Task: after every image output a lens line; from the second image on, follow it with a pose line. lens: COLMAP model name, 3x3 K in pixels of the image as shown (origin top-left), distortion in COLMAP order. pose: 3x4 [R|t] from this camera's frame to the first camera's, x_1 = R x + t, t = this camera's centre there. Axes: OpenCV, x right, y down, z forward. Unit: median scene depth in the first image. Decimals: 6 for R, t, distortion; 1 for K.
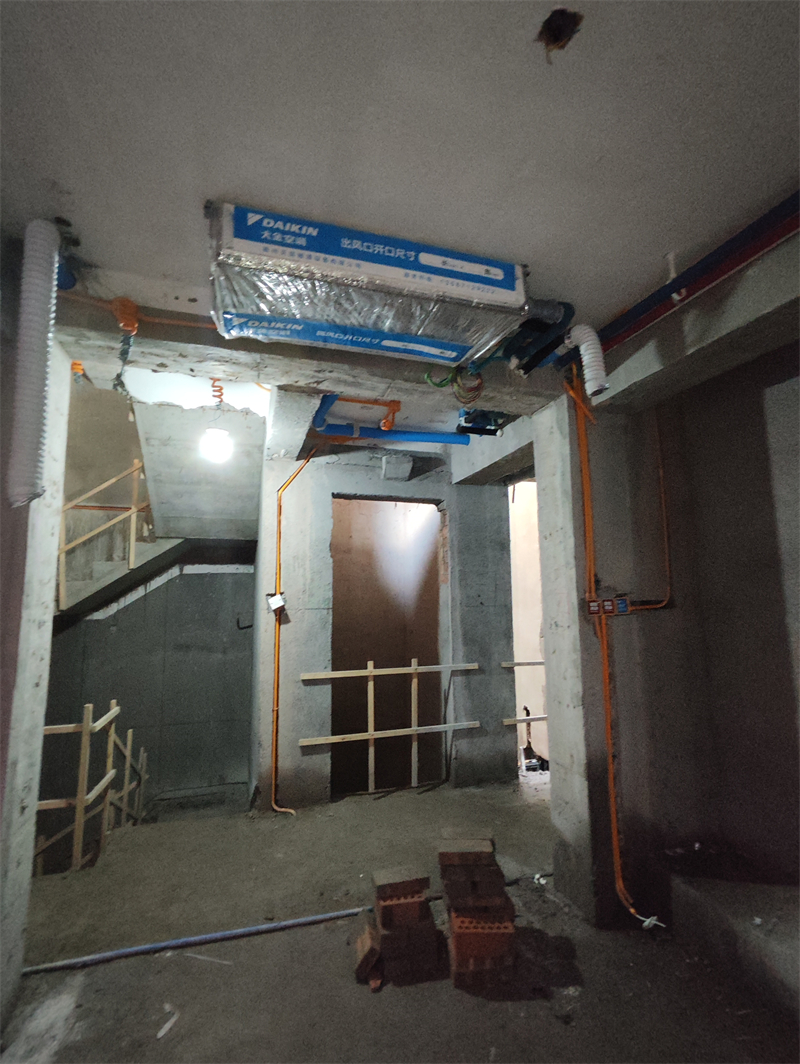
lens RADIAL K [[481.9, 0, 385.3], [0, 481.9, 535.2], [0, 0, 1]] dist [-0.009275, 0.006758]
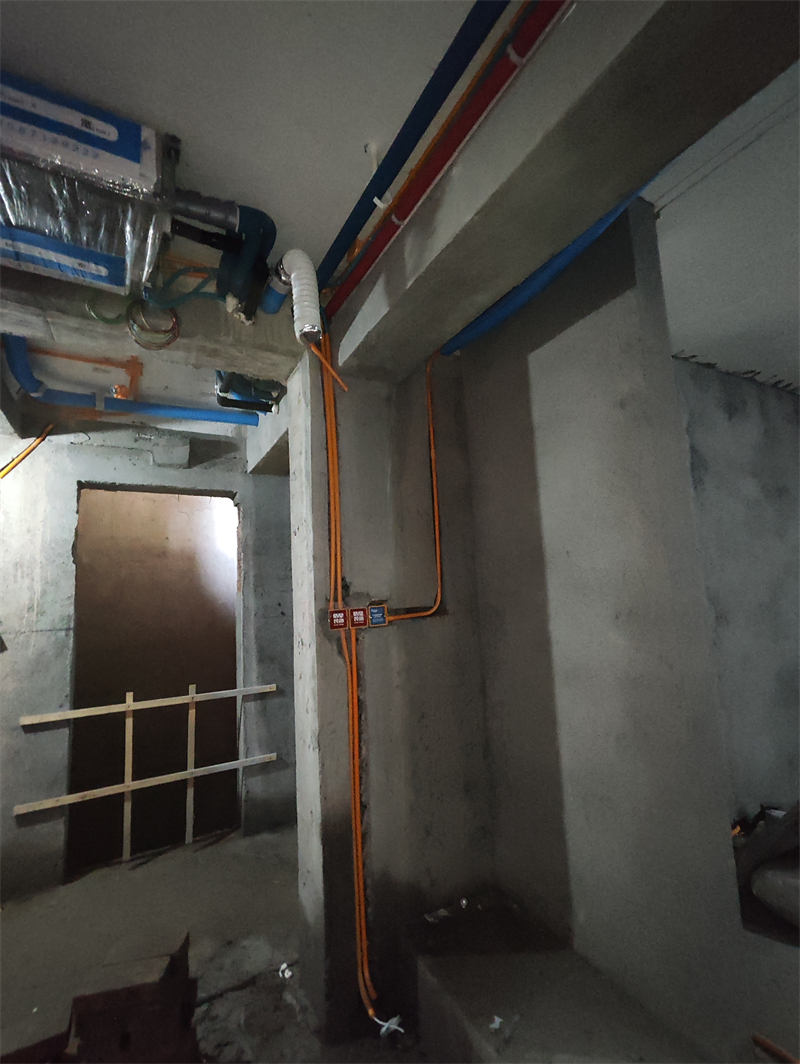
lens RADIAL K [[481.9, 0, 385.3], [0, 481.9, 535.2], [0, 0, 1]] dist [-0.009275, 0.006758]
pose [[0.980685, -0.011929, 0.195232, 0.247253], [0.013064, 0.999904, -0.004525, 0.011226], [-0.195159, 0.006988, 0.980747, 0.145299]]
